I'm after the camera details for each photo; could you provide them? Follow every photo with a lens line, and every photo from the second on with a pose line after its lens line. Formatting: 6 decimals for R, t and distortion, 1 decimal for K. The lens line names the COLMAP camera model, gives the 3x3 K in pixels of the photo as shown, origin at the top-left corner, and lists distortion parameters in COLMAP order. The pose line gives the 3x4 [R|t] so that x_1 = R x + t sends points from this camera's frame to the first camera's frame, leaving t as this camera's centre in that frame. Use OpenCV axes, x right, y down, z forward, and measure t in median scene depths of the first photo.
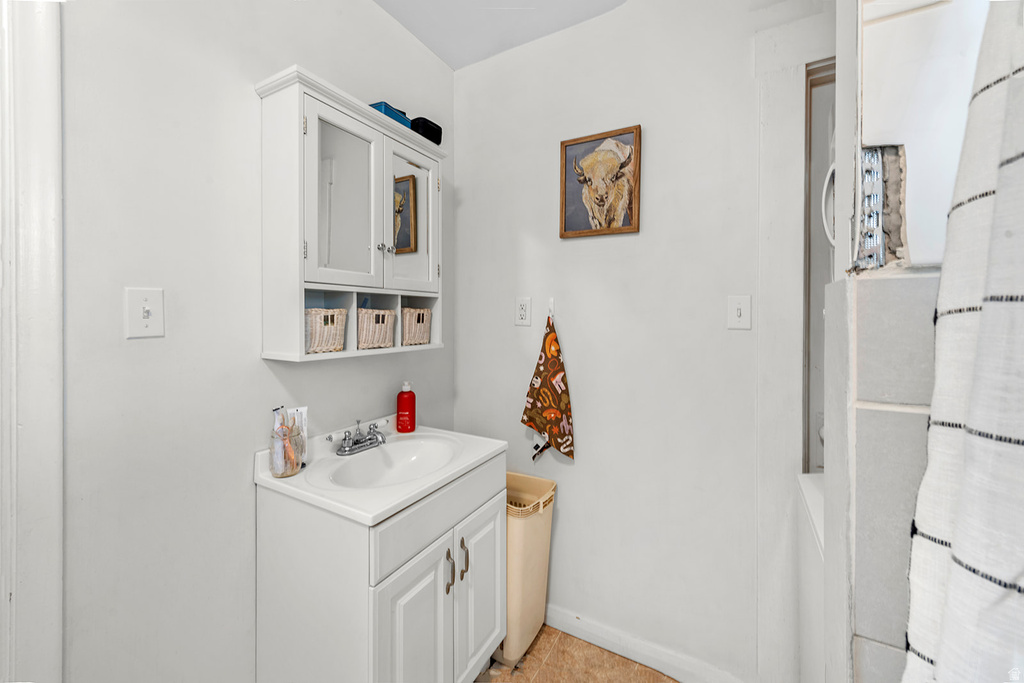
lens RADIAL K [[404.7, 0, 506.4], [0, 404.7, 316.3], [0, 0, 1]] dist [0.001010, 0.000029]
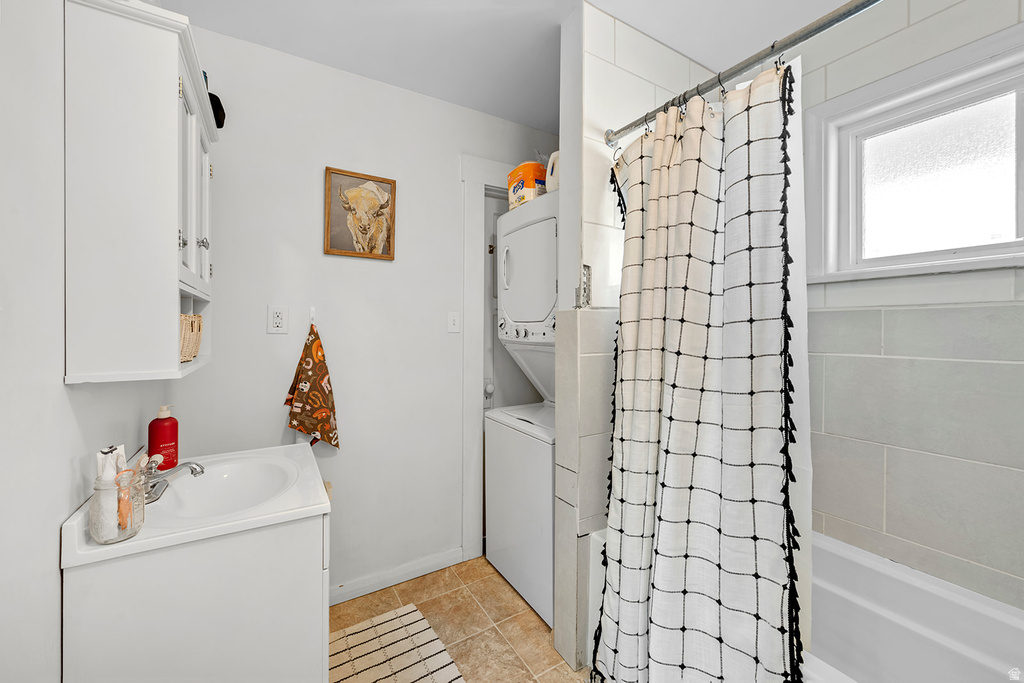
lens RADIAL K [[404.5, 0, 513.6], [0, 404.5, 328.8], [0, 0, 1]] dist [-0.000602, -0.000087]
pose [[0.480849, -0.007155, 0.876774, -0.612930], [0.001463, 0.999972, 0.007358, 0.004822], [-0.876802, -0.002256, 0.480846, 0.018656]]
